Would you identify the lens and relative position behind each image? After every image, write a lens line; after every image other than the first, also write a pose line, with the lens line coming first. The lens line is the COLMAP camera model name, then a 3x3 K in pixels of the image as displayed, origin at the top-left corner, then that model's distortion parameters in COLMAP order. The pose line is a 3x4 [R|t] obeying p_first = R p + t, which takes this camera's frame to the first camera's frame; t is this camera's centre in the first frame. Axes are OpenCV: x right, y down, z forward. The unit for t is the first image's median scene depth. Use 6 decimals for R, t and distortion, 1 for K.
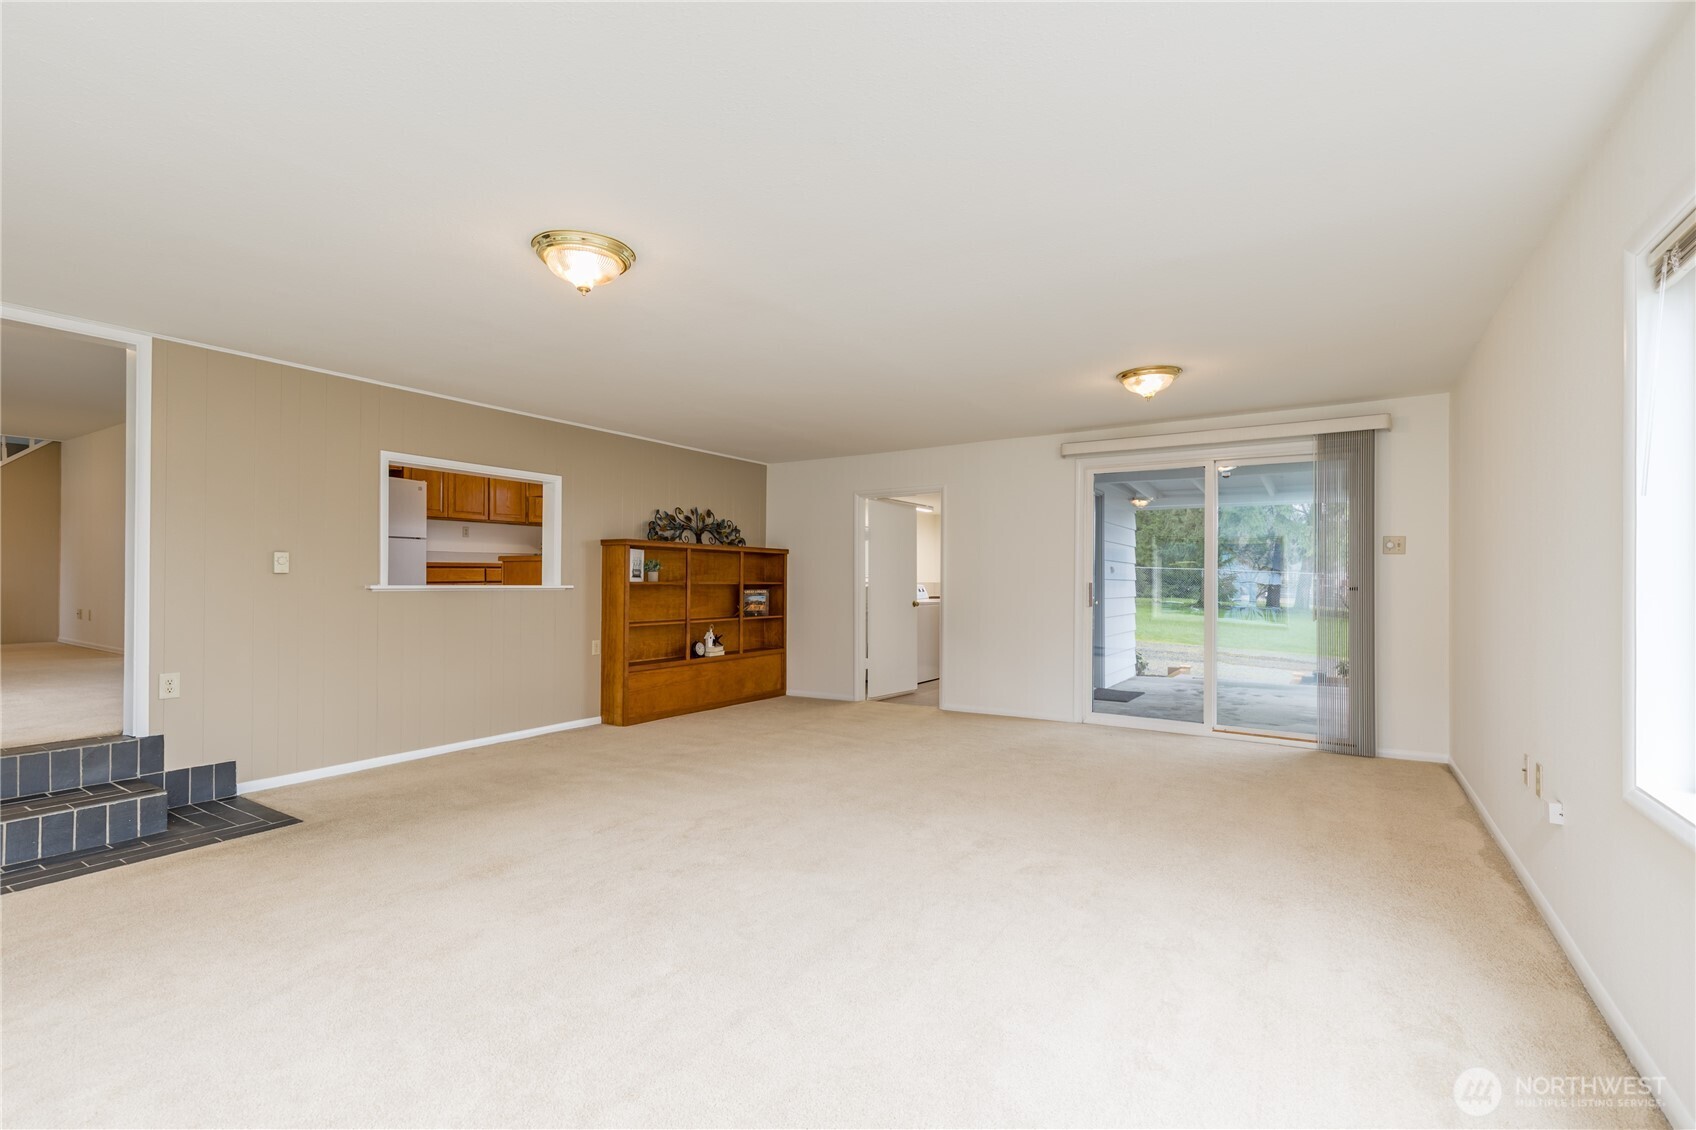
lens RADIAL K [[775.7, 0, 854.2], [0, 775.7, 570.1], [0, 0, 1]] dist [0.009083, -0.003486]
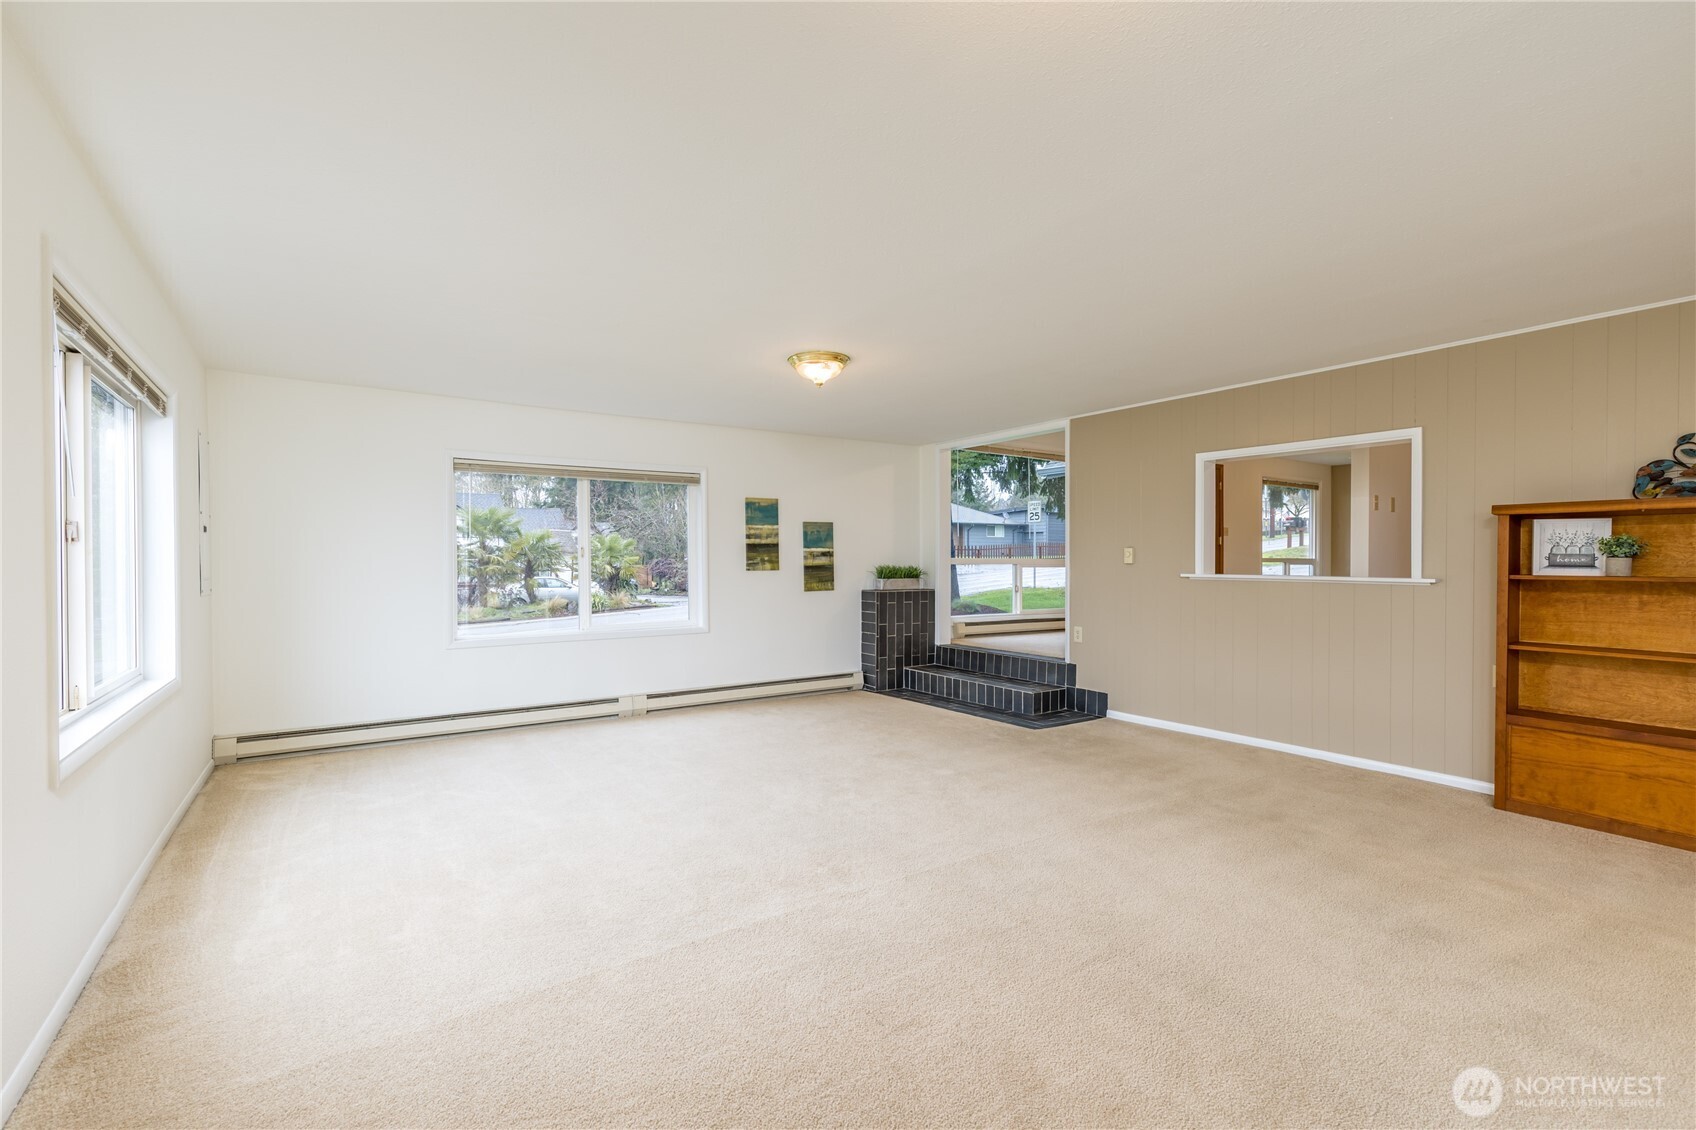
lens RADIAL K [[775.7, 0, 842.9], [0, 775.7, 566.6], [0, 0, 1]] dist [0.009083, -0.003486]
pose [[-0.426954, -0.000405, -0.904273, 0.630676], [0.005418, 0.999981, -0.003007, 0.009602], [0.904257, -0.006184, -0.426944, 1.027122]]
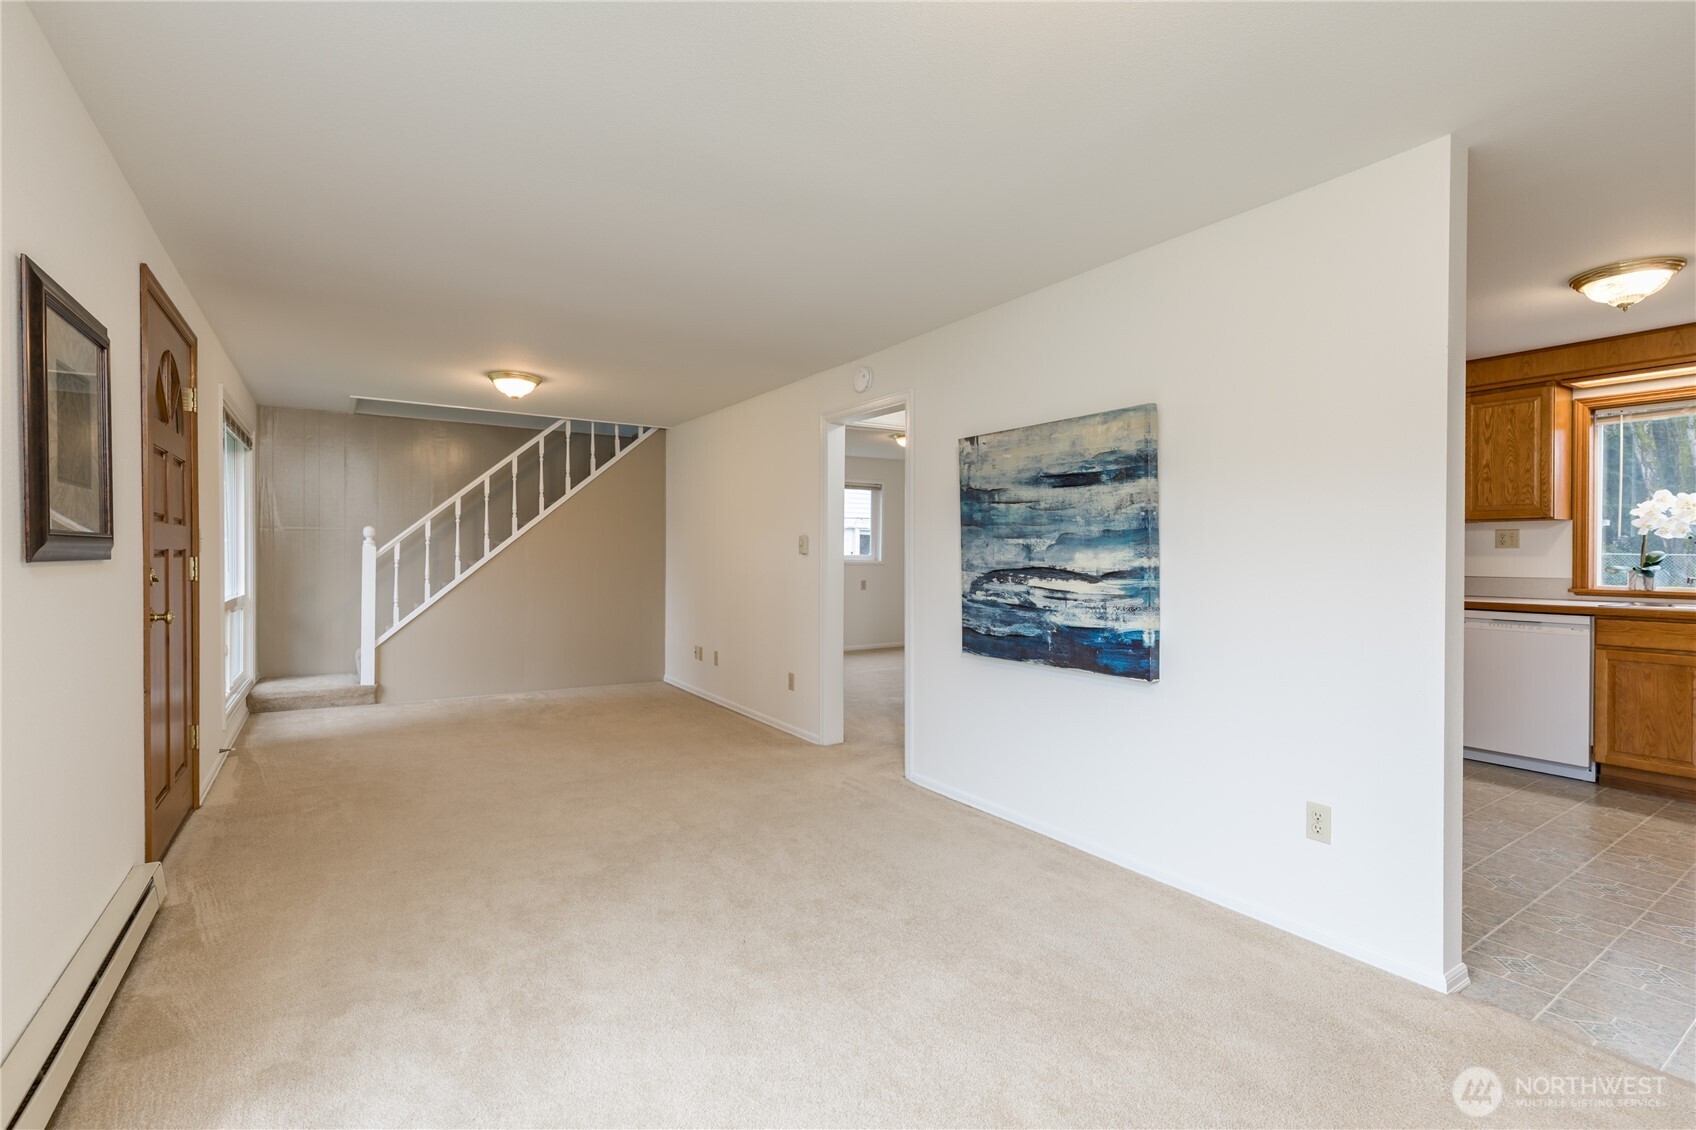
lens RADIAL K [[775.7, 0, 845.8], [0, 775.7, 560.4], [0, 0, 1]] dist [0.009083, -0.003486]
pose [[0.913779, -0.001051, -0.406211, -1.113925], [0.009848, 0.999760, 0.019567, -0.091010], [0.406093, -0.021880, 0.913570, 0.734948]]
